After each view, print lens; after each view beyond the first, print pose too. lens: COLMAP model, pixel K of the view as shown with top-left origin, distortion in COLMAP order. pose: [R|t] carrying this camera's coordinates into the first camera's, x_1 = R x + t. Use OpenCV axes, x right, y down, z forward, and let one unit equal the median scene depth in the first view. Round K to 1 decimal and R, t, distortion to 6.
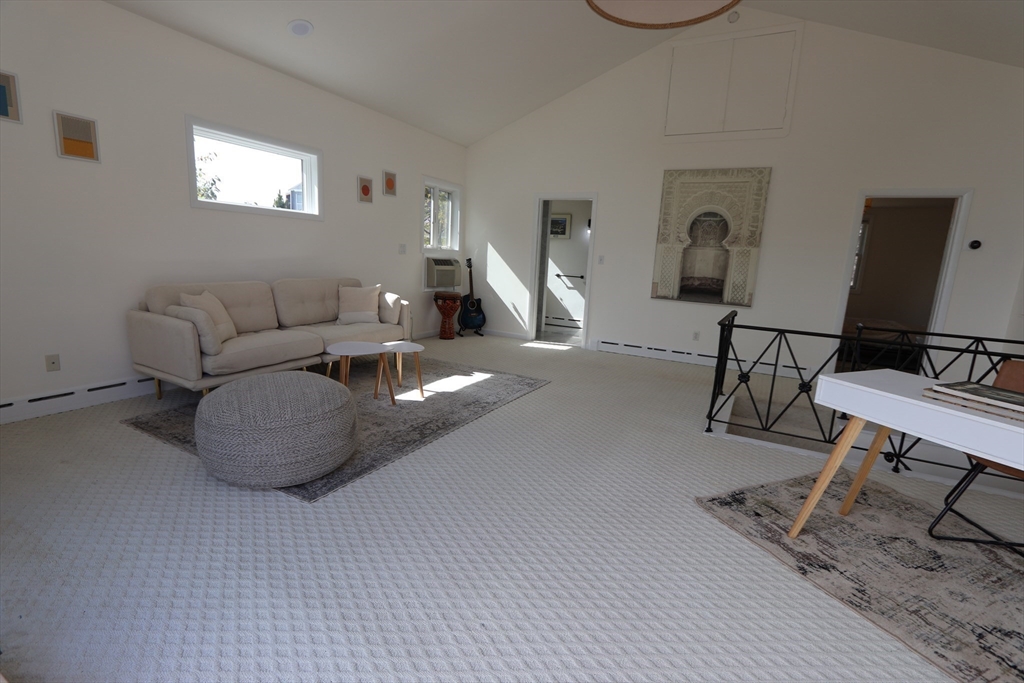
lens RADIAL K [[475.7, 0, 512.0], [0, 475.7, 341.5], [0, 0, 1]] dist [-0.009899, -0.001288]
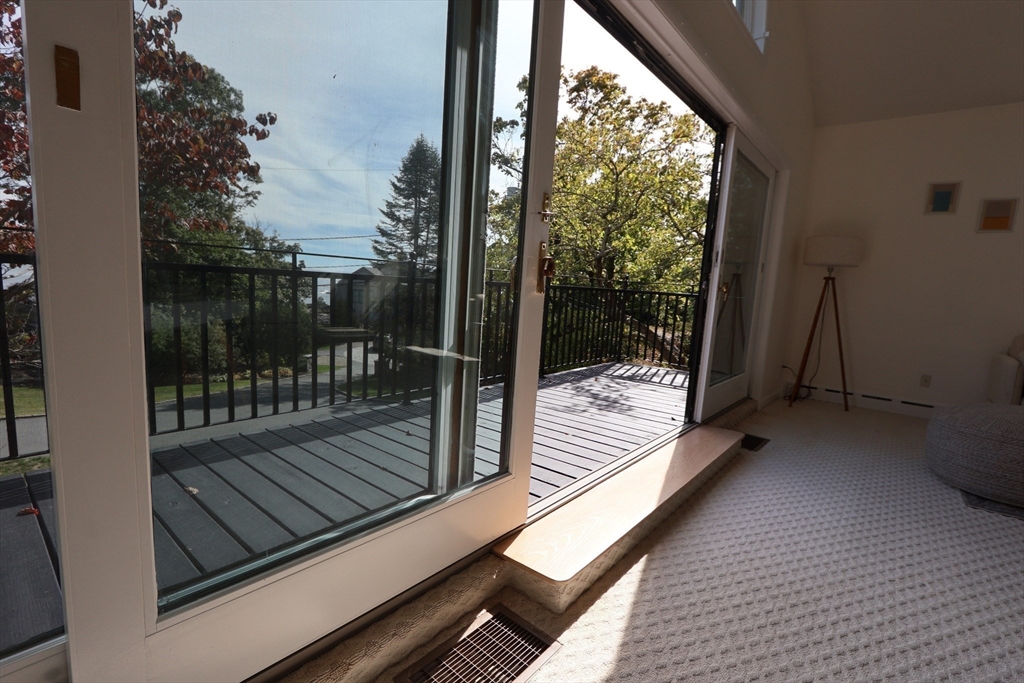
lens RADIAL K [[475.7, 0, 512.0], [0, 475.7, 341.5], [0, 0, 1]] dist [-0.009899, -0.001288]
pose [[-0.188643, 0.061651, -0.980109, 0.814271], [-0.230303, 0.967418, 0.105179, 0.092159], [0.954659, 0.245563, -0.168298, 0.062097]]
